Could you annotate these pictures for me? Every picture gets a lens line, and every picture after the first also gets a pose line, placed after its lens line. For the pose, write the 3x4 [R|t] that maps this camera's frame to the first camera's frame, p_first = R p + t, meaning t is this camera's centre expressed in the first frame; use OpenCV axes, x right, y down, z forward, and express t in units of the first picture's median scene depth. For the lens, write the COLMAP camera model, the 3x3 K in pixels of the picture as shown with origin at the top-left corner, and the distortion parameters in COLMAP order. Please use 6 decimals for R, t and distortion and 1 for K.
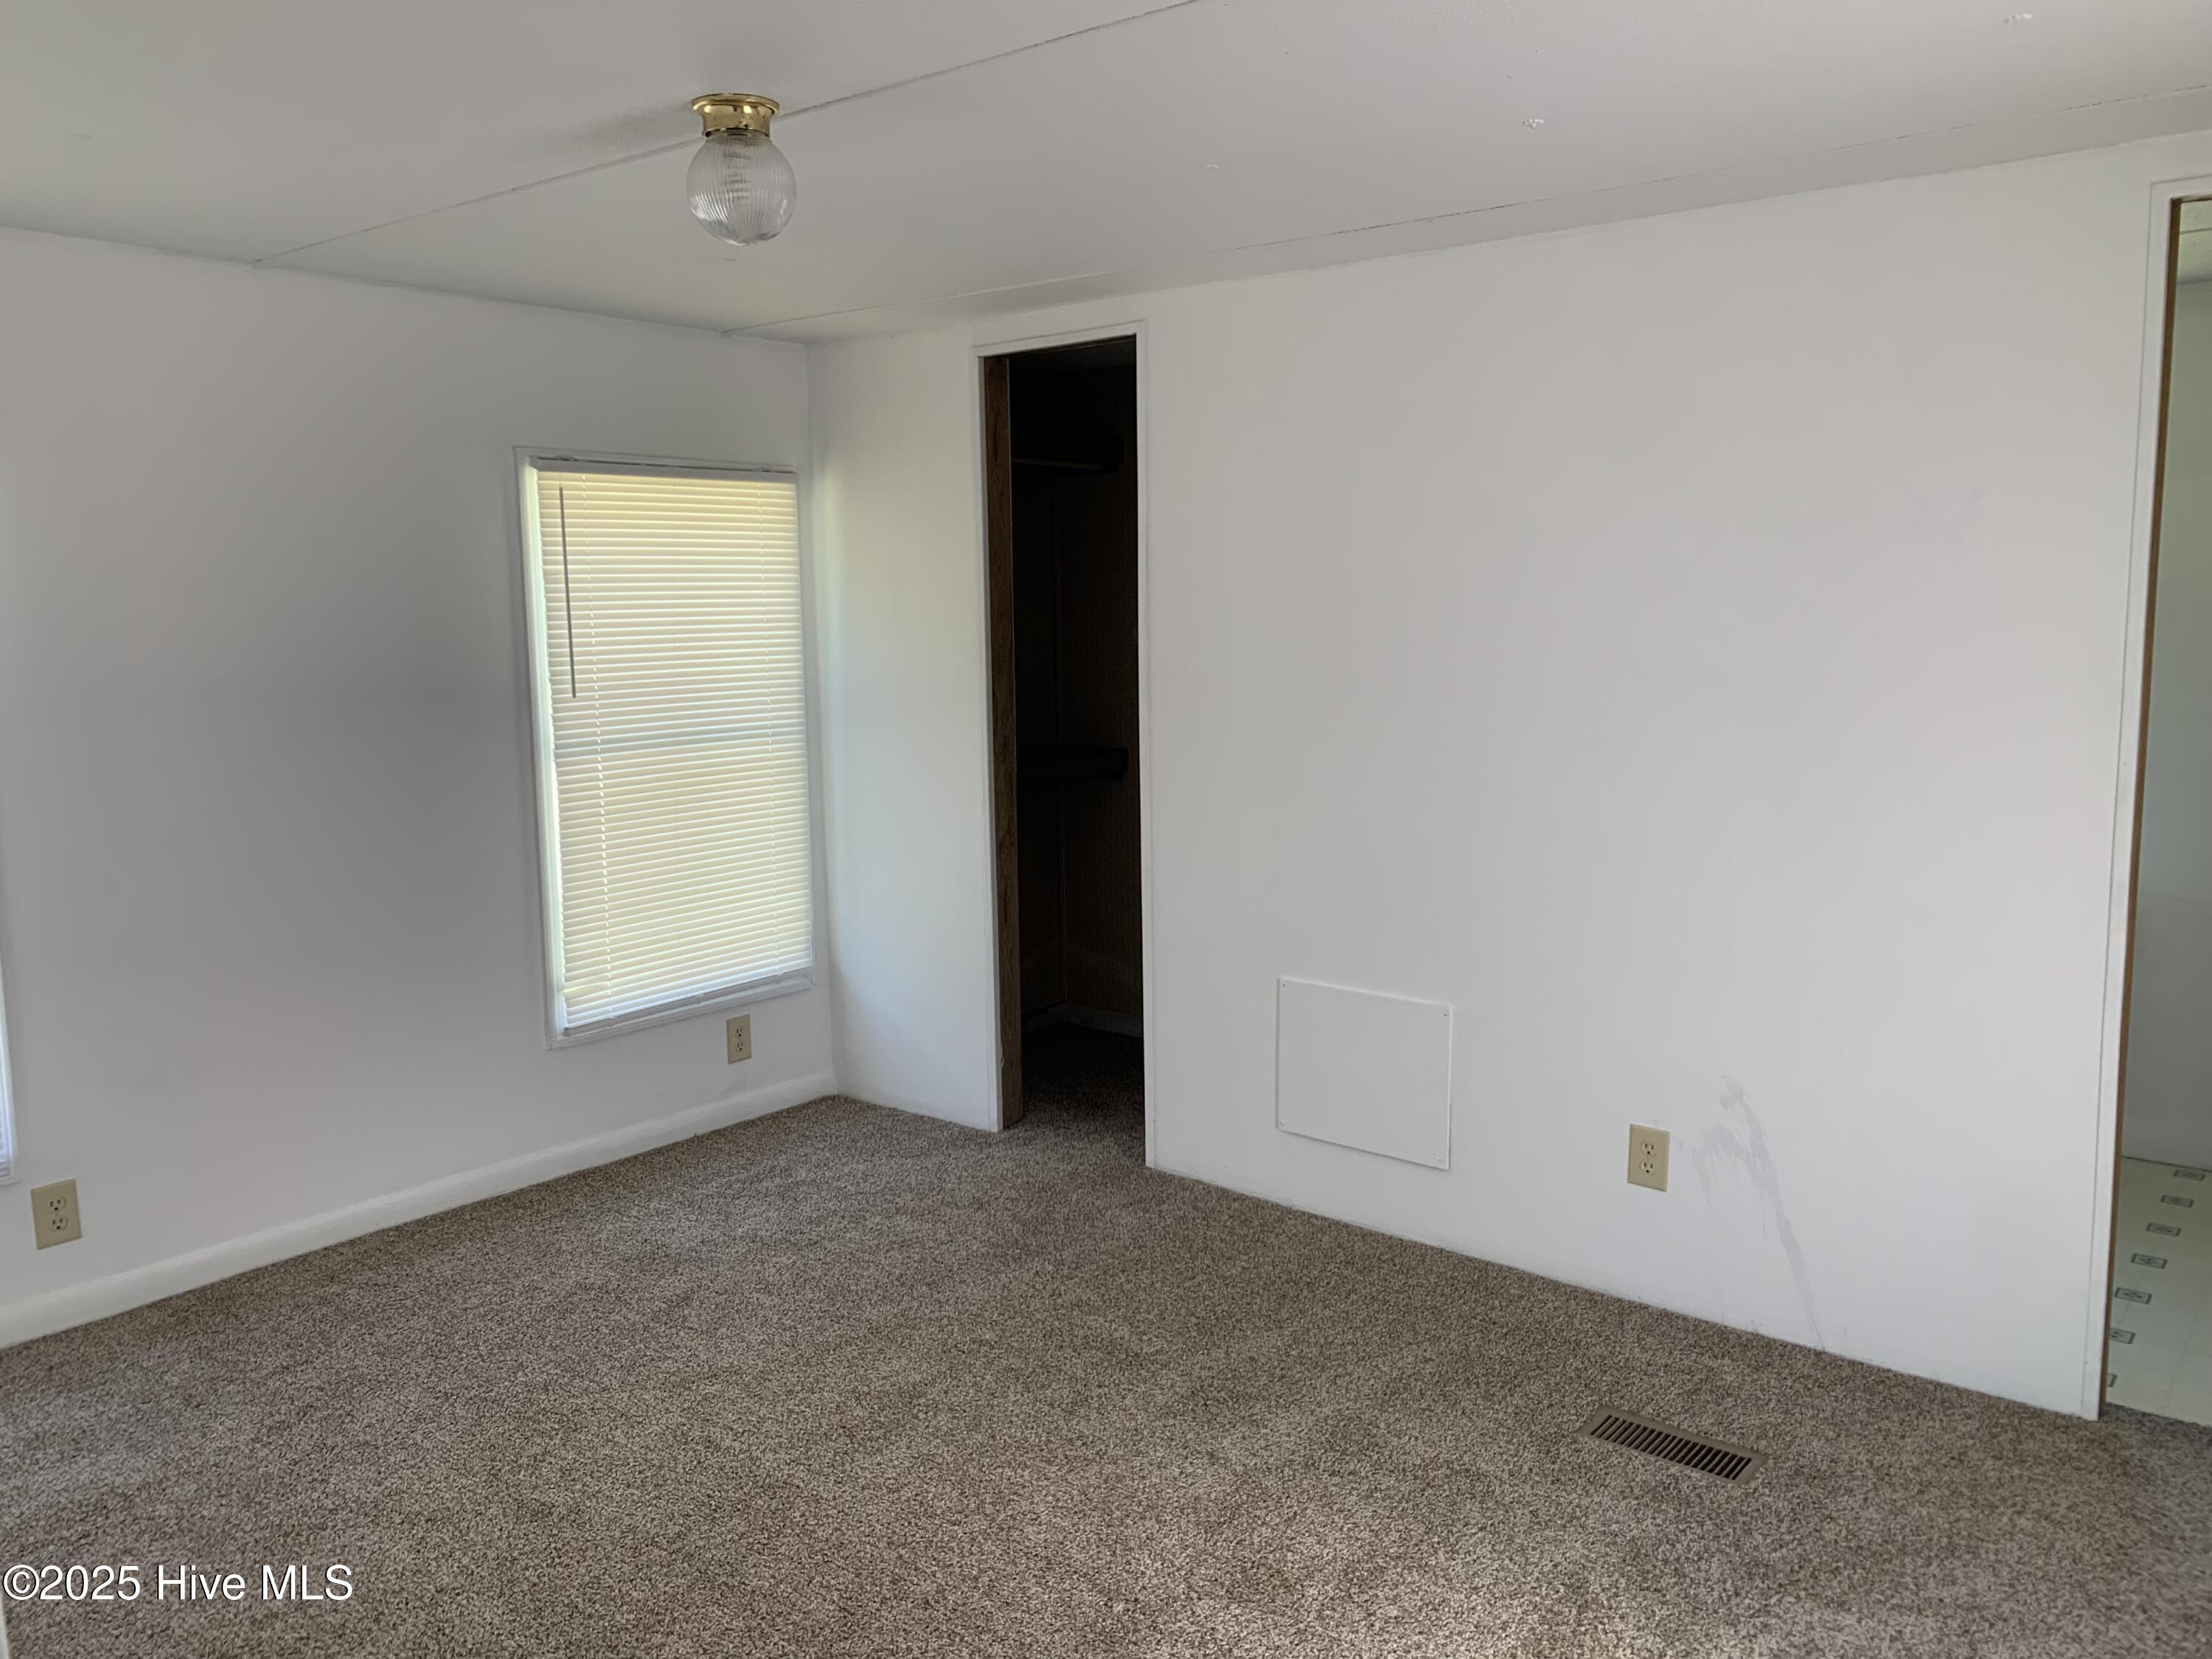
lens RADIAL K [[1726.3, 0, 1099.3], [0, 1726.3, 837.4], [0, 0, 1]] dist [0.008899, 0.019100]
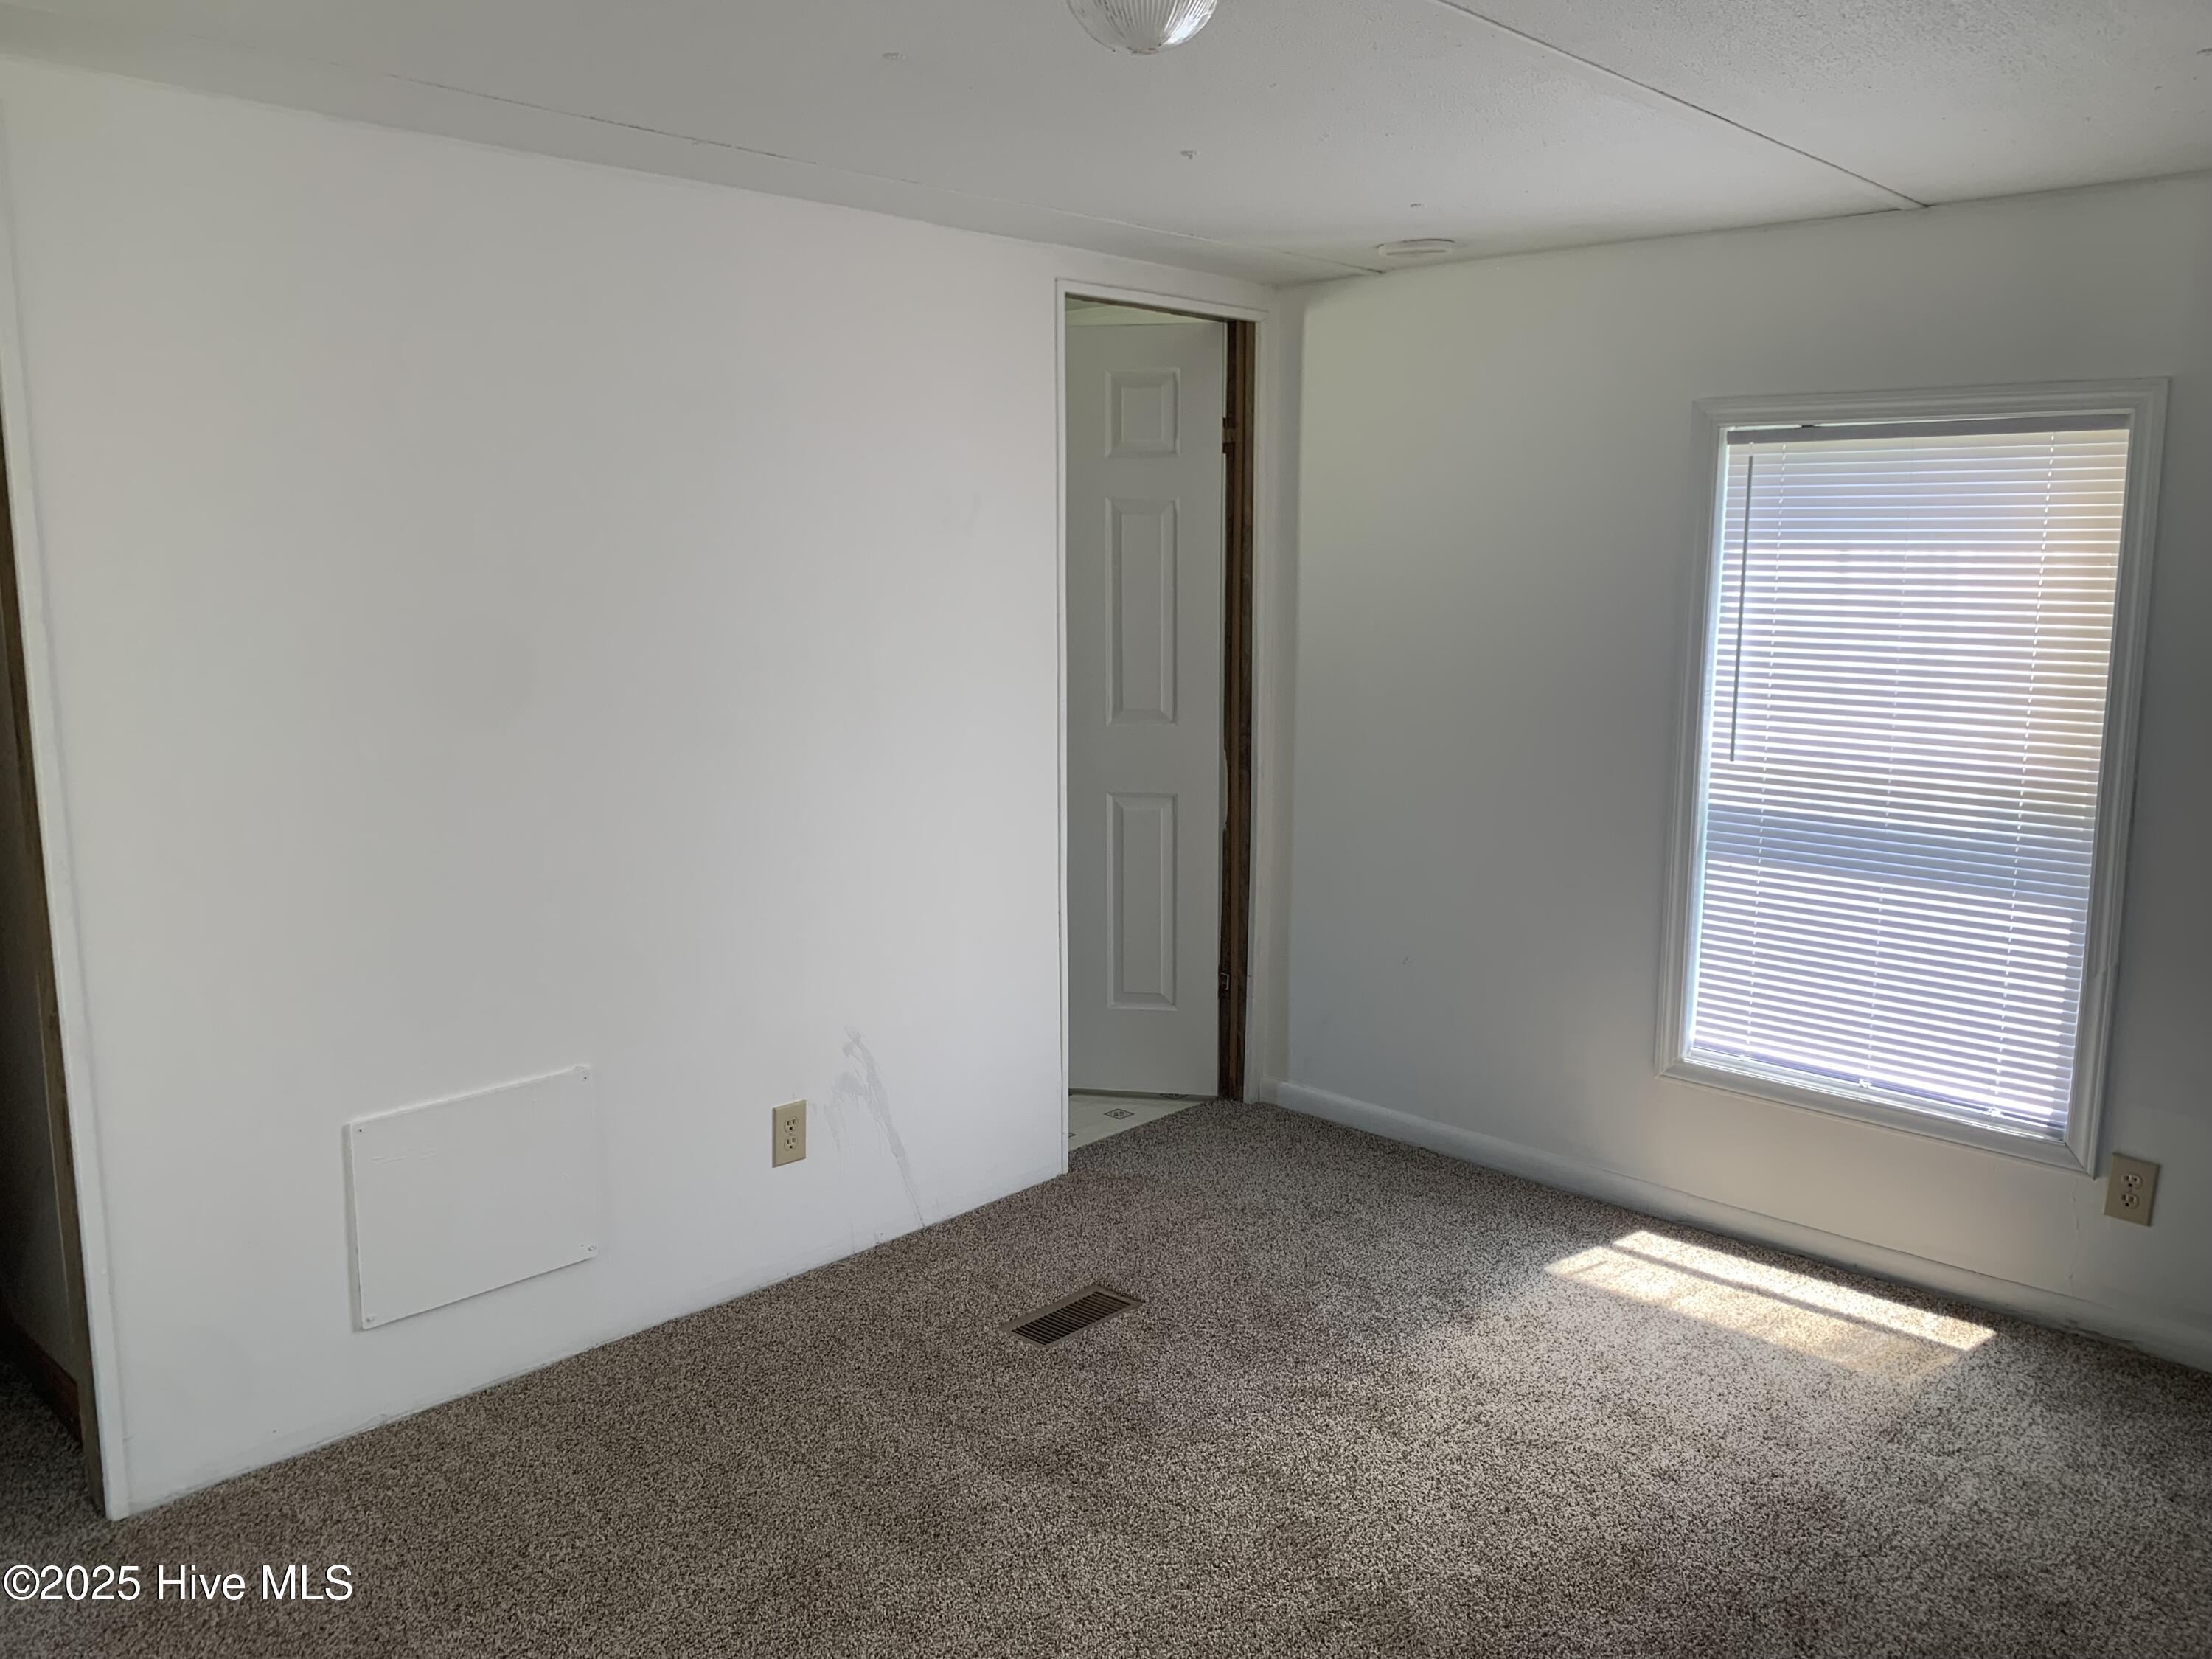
lens RADIAL K [[1726.3, 0, 1099.4], [0, 1726.3, 815.7], [0, 0, 1]] dist [0.008899, 0.019100]
pose [[0.078802, -0.153120, 0.985061, -0.662924], [0.140213, 0.980013, 0.141119, -0.119472], [-0.986981, 0.126998, 0.098696, 0.726025]]
